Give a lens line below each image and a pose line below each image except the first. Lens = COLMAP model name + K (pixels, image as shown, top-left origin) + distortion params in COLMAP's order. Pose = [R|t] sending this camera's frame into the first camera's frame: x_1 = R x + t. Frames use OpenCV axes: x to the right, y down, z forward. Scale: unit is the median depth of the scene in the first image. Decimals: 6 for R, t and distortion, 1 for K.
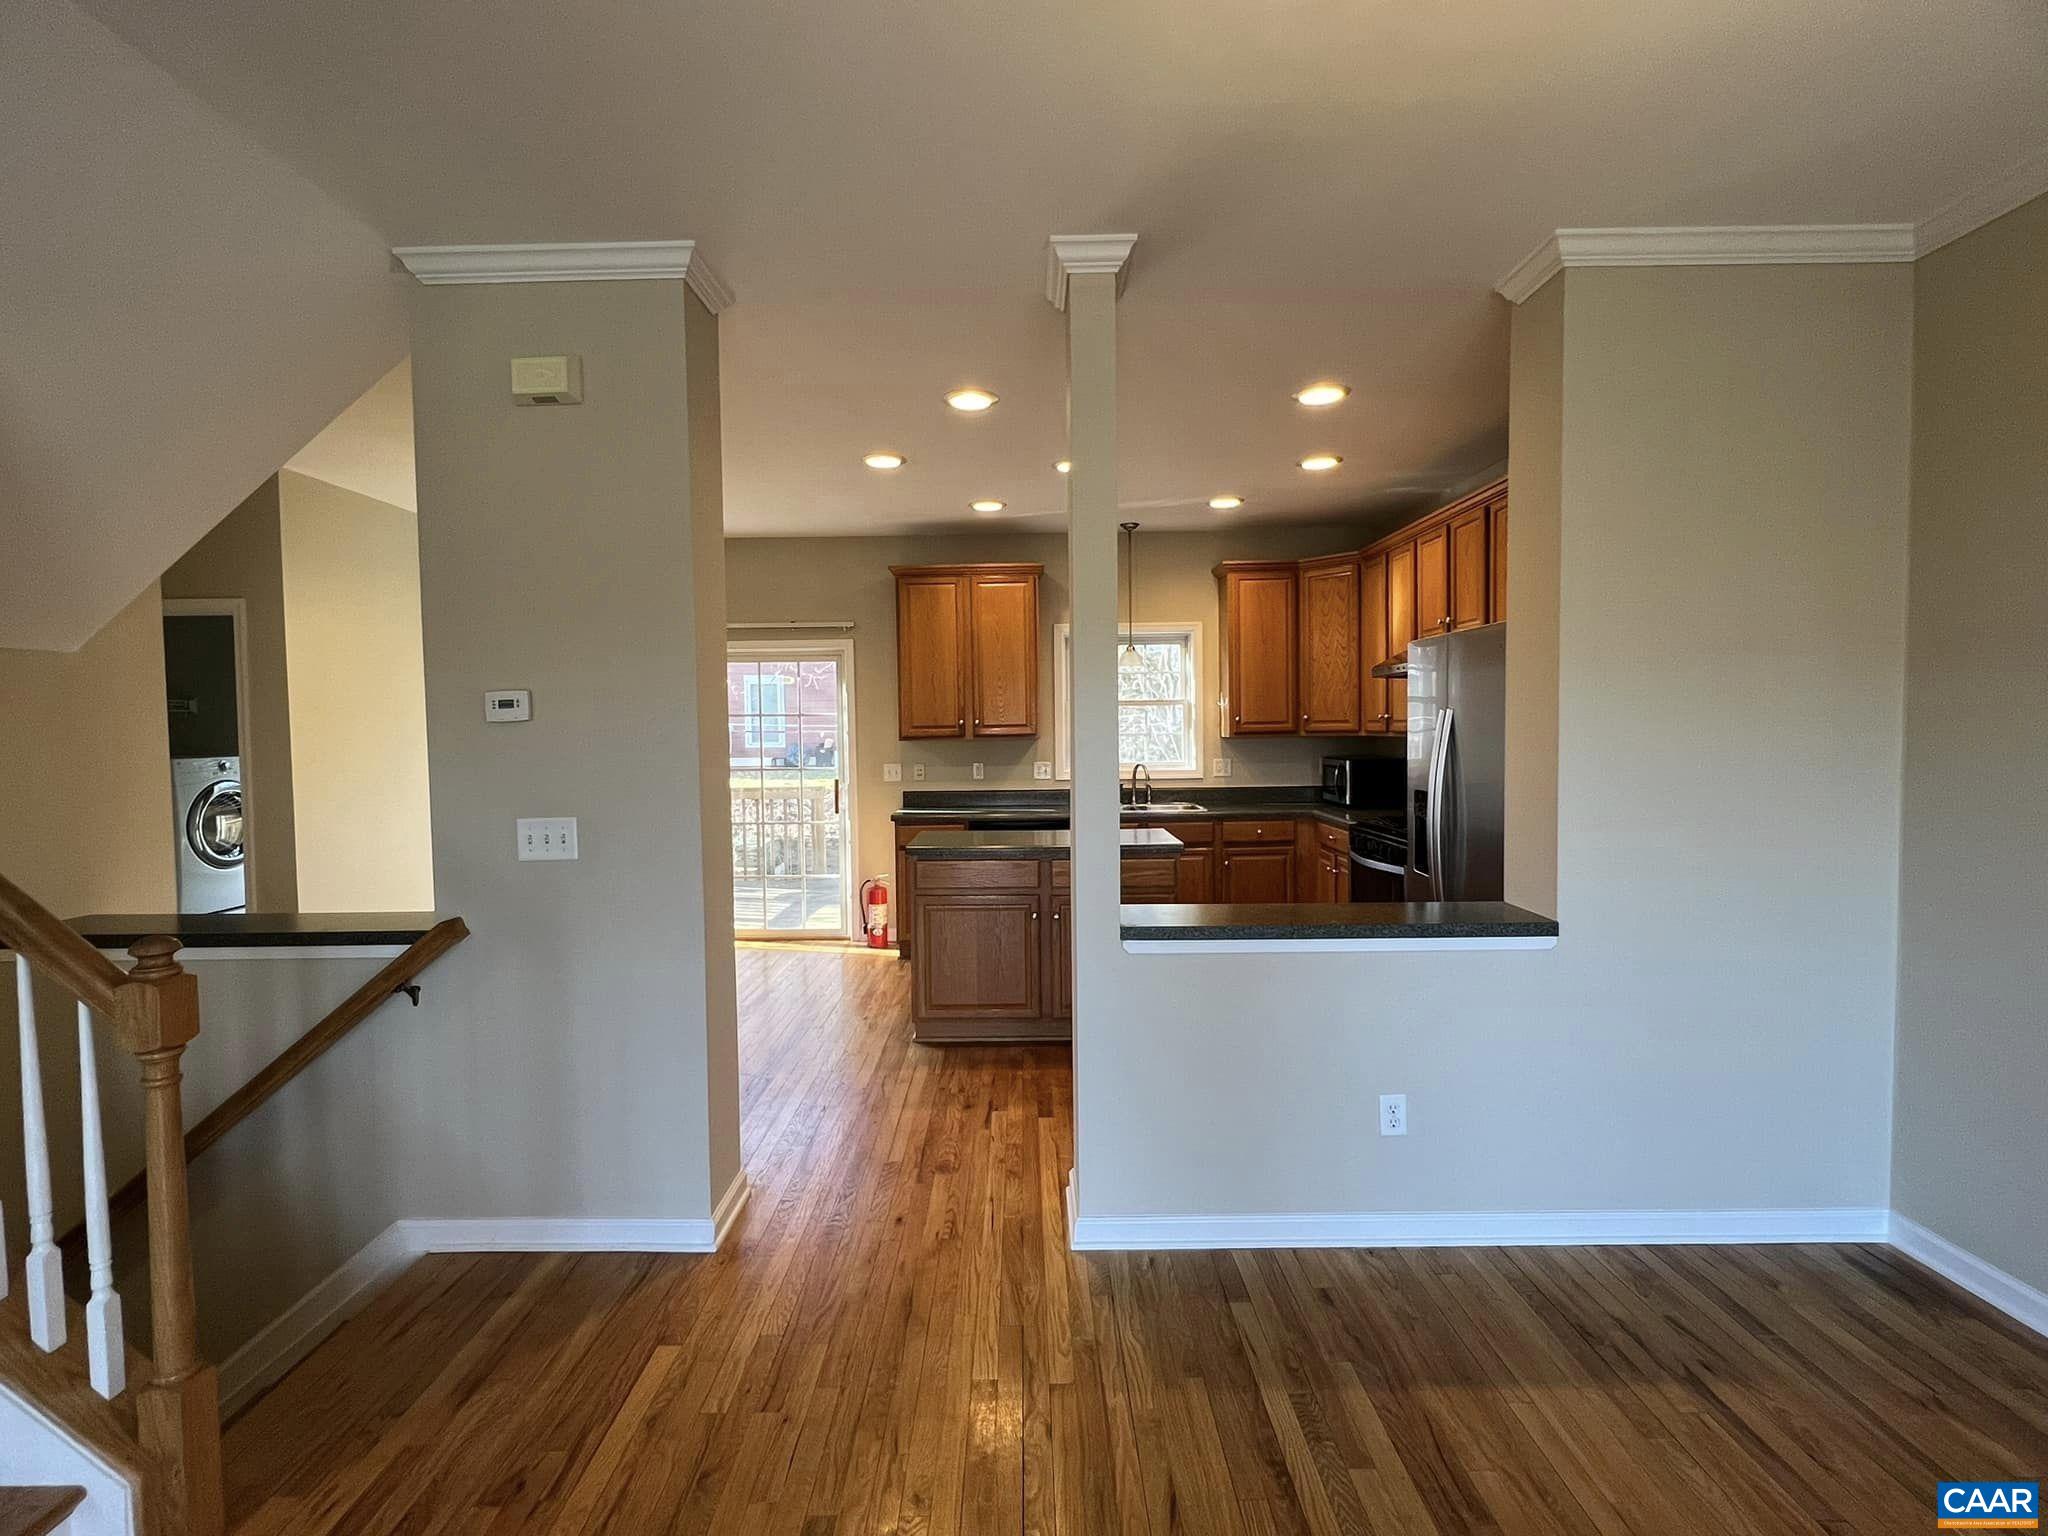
lens RADIAL K [[939.7, 0, 1016.1], [0, 939.7, 770.4], [0, 0, 1]] dist [-0.003175, 0.000245]
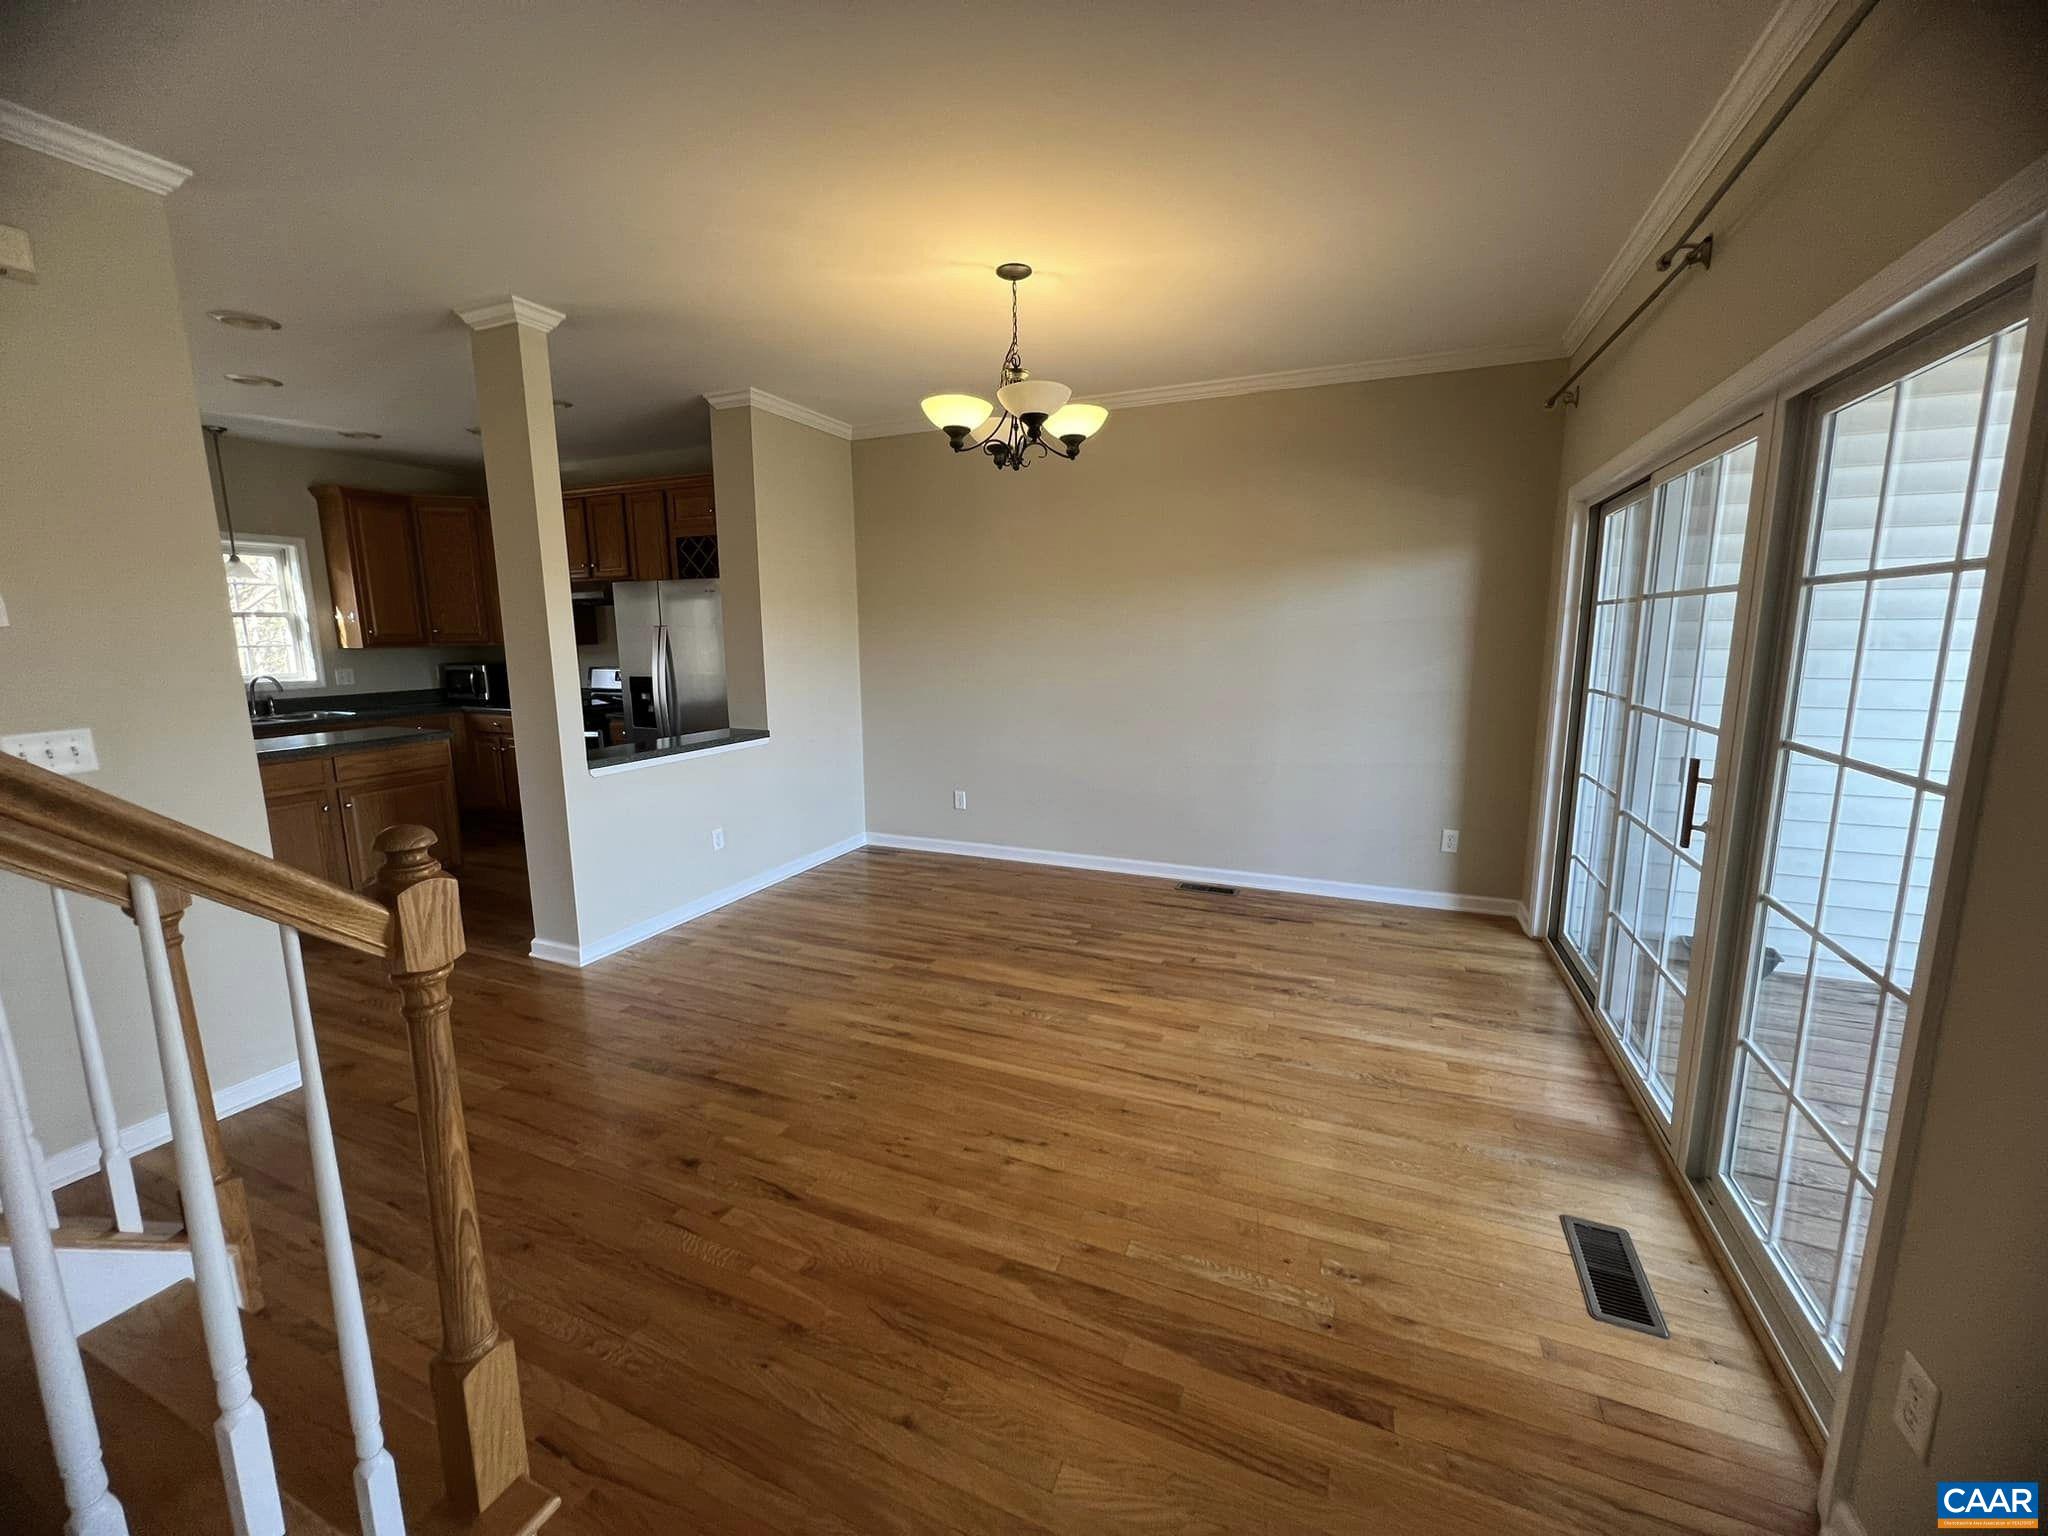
lens RADIAL K [[826.7, 0, 1010.5], [0, 826.7, 770.2], [0, 0, 1]] dist [-0.001906, -0.000241]
pose [[0.390067, -0.147803, 0.908847, -0.924854], [0.048164, 0.988957, 0.140159, 0.019151], [-0.919526, -0.010898, 0.392878, -0.224368]]
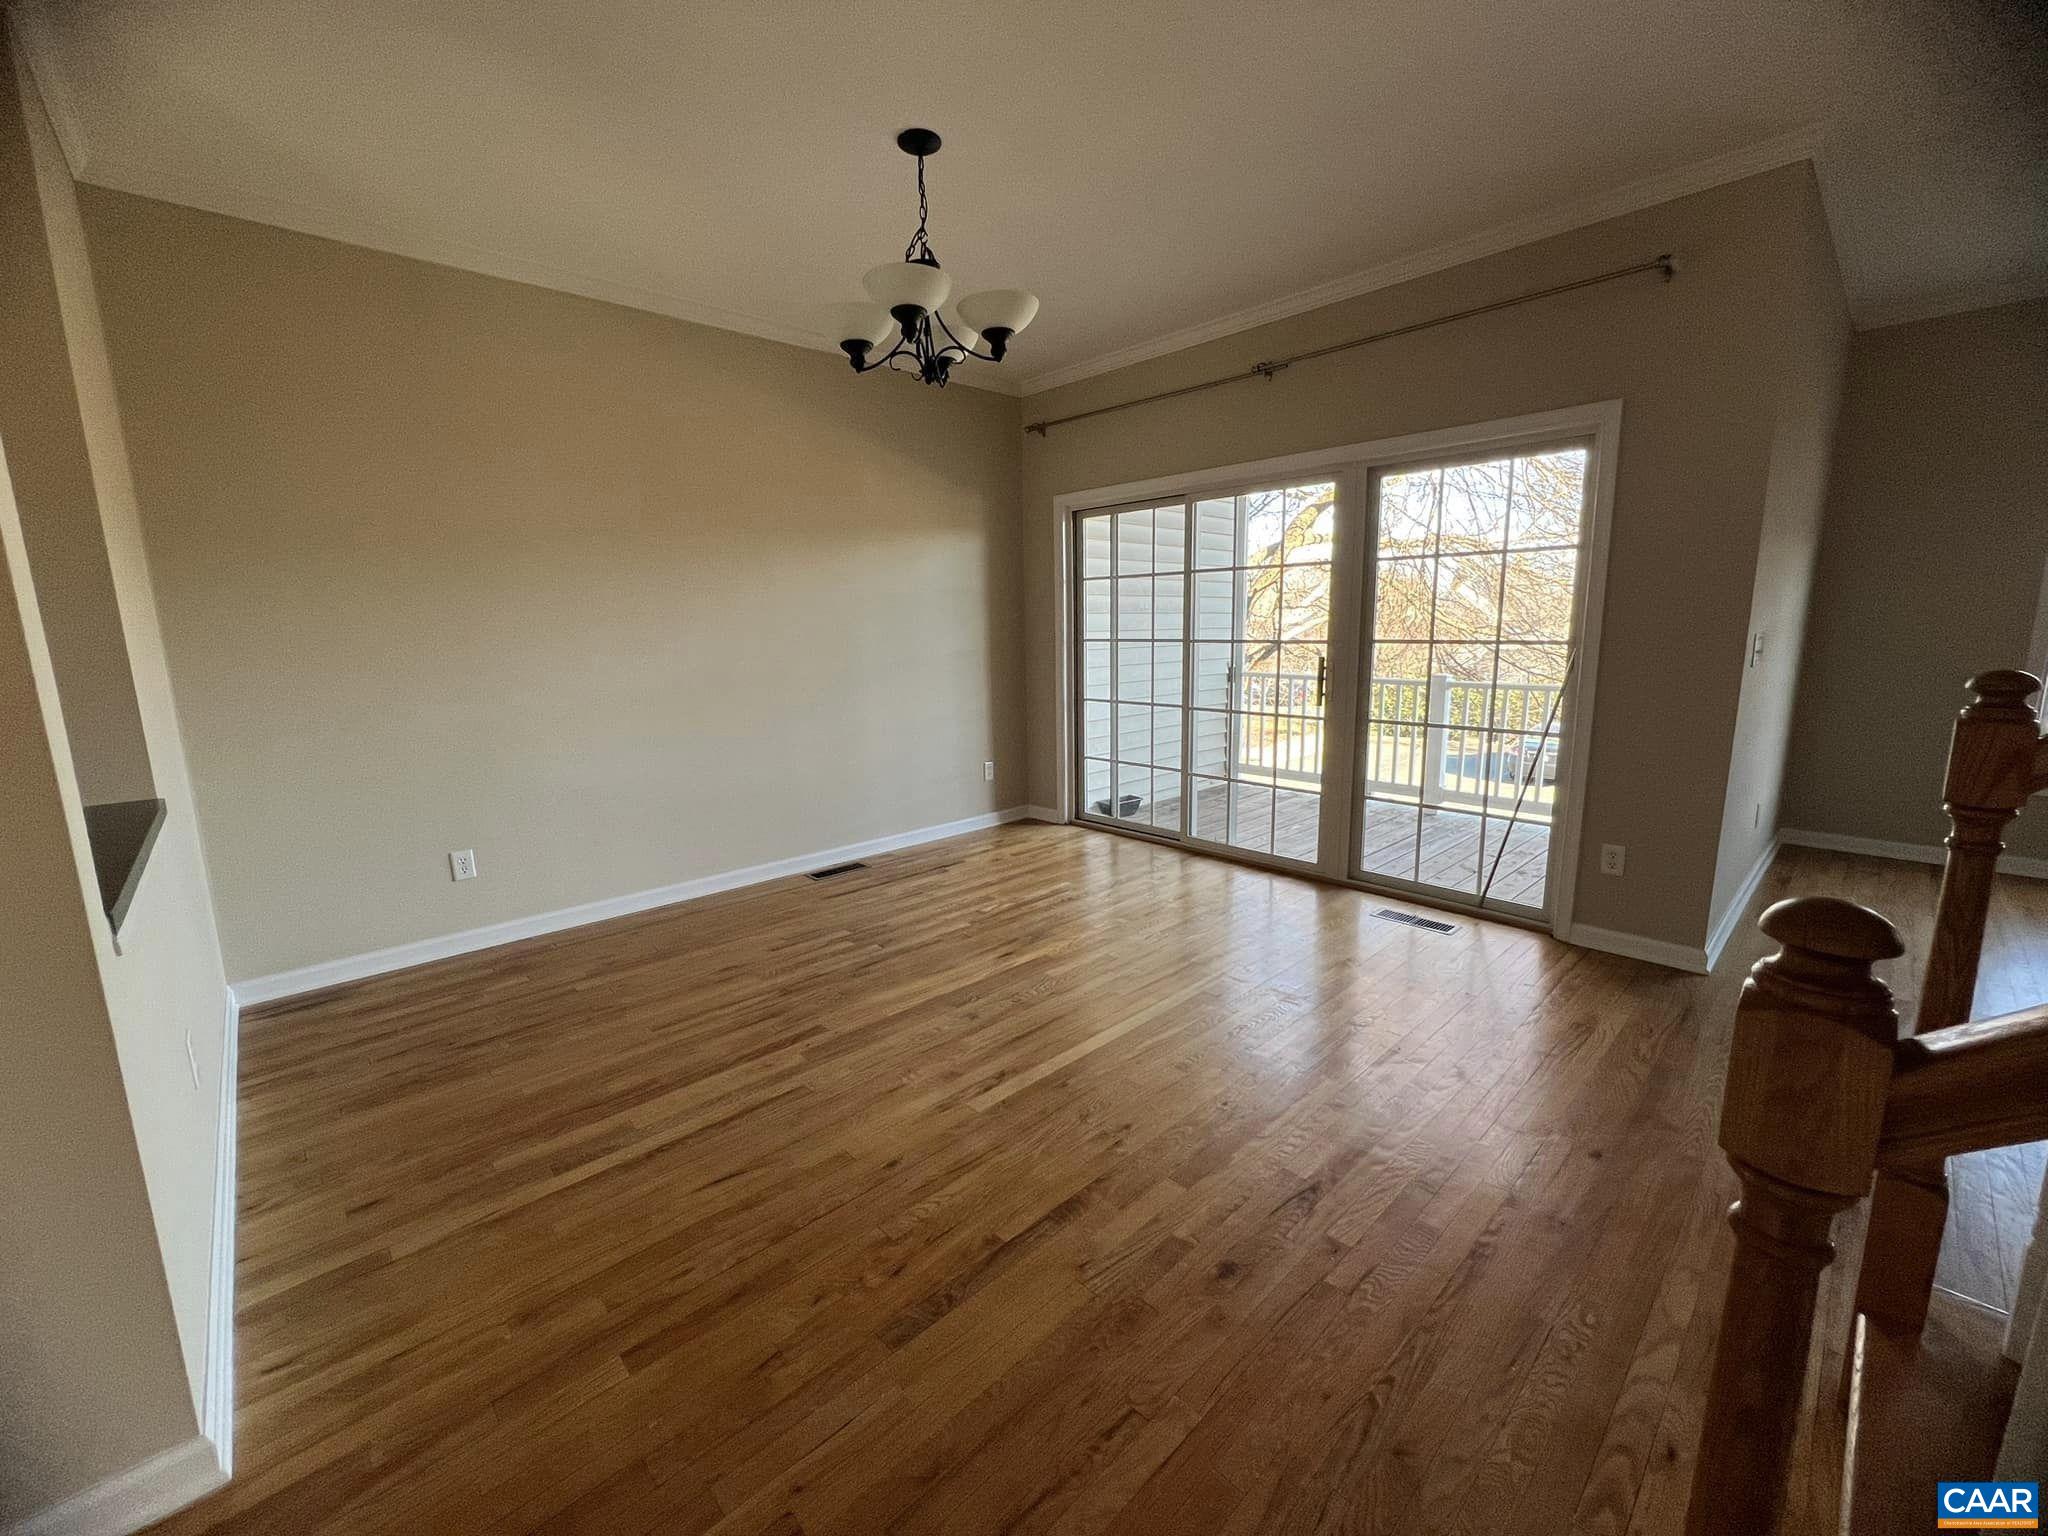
lens RADIAL K [[826.7, 0, 1022.9], [0, 826.7, 757.5], [0, 0, 1]] dist [-0.001906, -0.000241]
pose [[-0.689160, -0.095240, 0.718323, -0.620188], [0.061816, 0.979984, 0.189238, 0.018083], [-0.721968, 0.174819, -0.669478, 0.956031]]
